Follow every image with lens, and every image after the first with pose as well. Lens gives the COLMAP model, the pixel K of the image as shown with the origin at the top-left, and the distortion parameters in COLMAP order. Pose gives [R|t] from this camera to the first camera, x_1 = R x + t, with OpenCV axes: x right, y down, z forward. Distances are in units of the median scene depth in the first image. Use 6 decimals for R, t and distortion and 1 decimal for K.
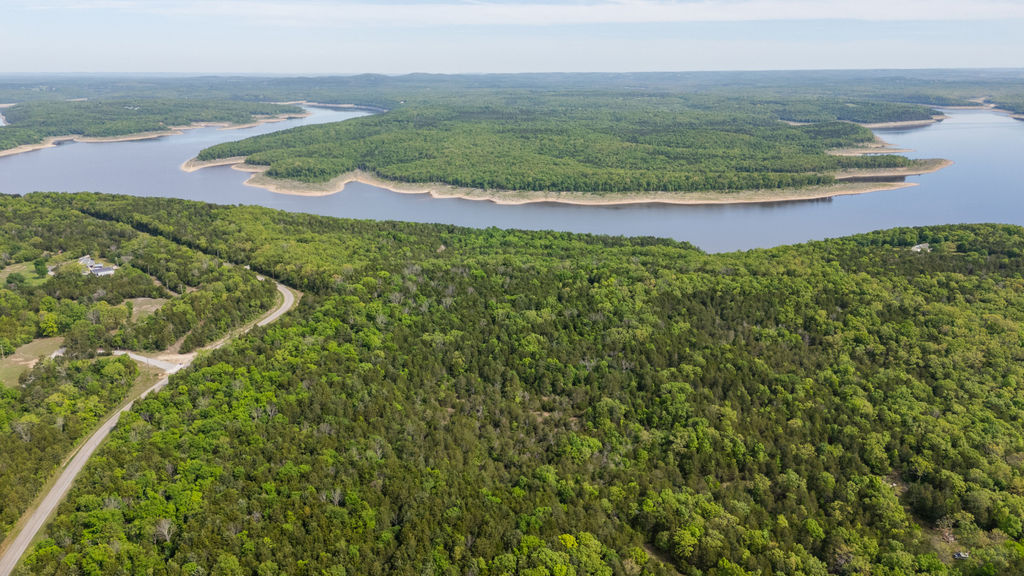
lens RADIAL K [[750.8, 0, 515.0], [0, 750.8, 288.9], [0, 0, 1]] dist [0.072055, -0.068834]
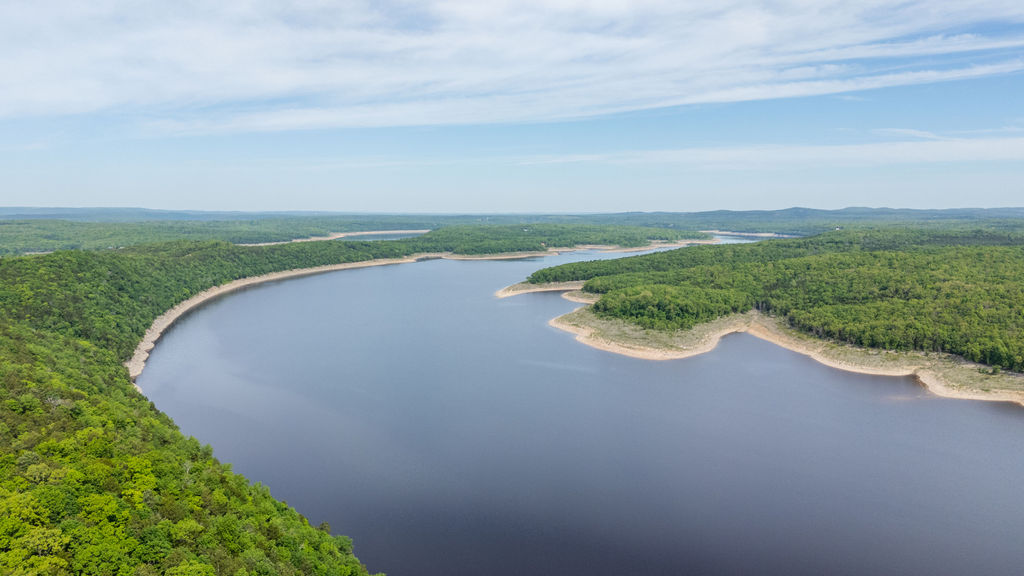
lens RADIAL K [[750.8, 0, 515.0], [0, 750.8, 288.9], [0, 0, 1]] dist [0.072055, -0.068834]
pose [[0.858246, 0.054511, -0.510336, -0.074497], [-0.144399, 0.979824, -0.138182, -0.069123], [0.492507, 0.192286, 0.848801, 0.423813]]
